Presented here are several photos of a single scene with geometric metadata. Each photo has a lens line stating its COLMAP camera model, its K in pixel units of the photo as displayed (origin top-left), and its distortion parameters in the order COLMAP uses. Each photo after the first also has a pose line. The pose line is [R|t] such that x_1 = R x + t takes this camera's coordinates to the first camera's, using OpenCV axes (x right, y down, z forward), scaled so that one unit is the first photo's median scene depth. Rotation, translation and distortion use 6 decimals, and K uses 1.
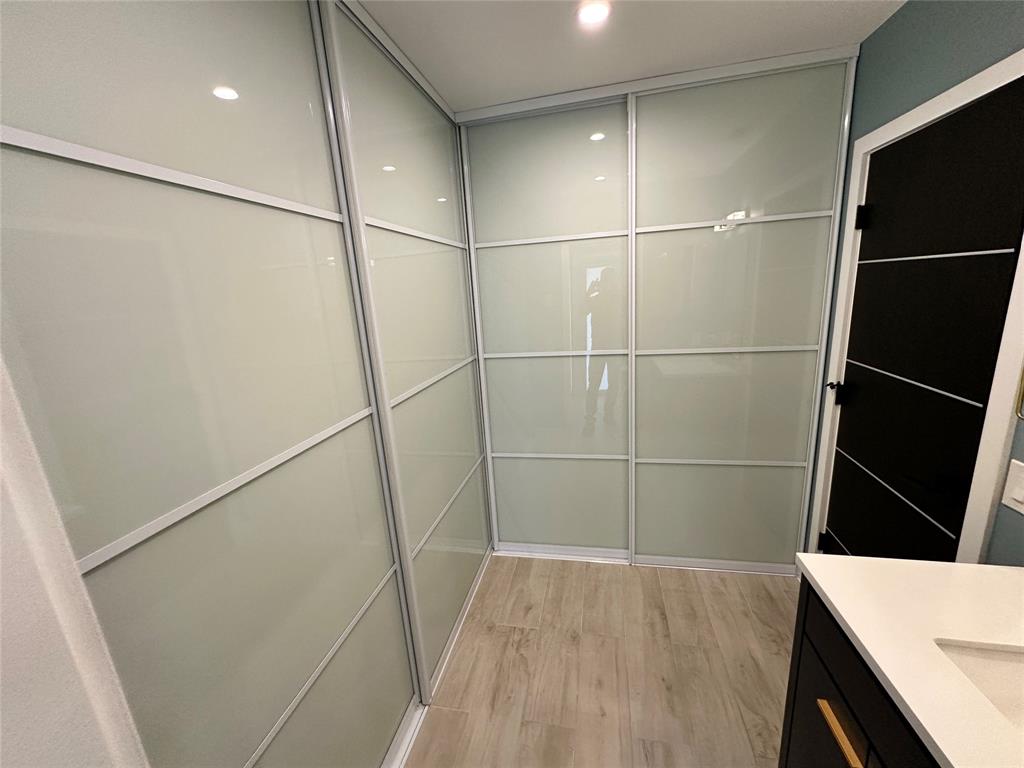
lens RADIAL K [[409.9, 0, 511.7], [0, 409.9, 383.8], [0, 0, 1]] dist [-0.006101, 0.000627]
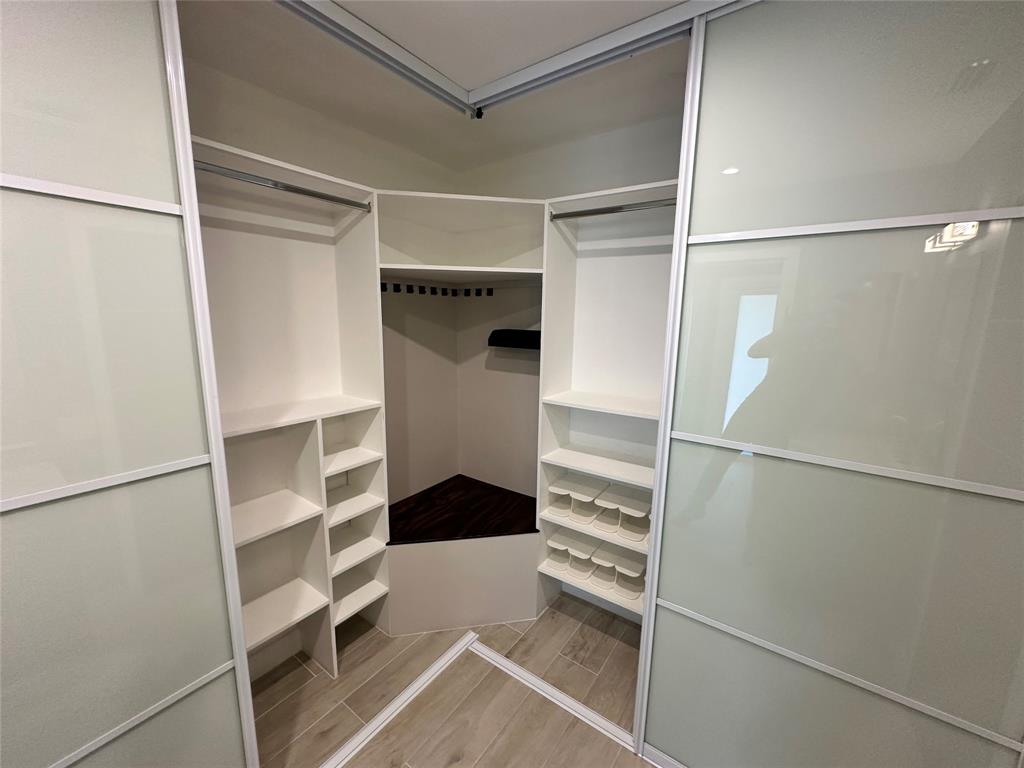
lens RADIAL K [[409.9, 0, 512.3], [0, 409.9, 387.0], [0, 0, 1]] dist [-0.006101, 0.000627]
pose [[0.914491, 0.145841, -0.377408, 0.331957], [-0.161325, 0.986855, -0.009555, -0.110996], [0.371053, 0.069623, 0.925998, 0.356421]]
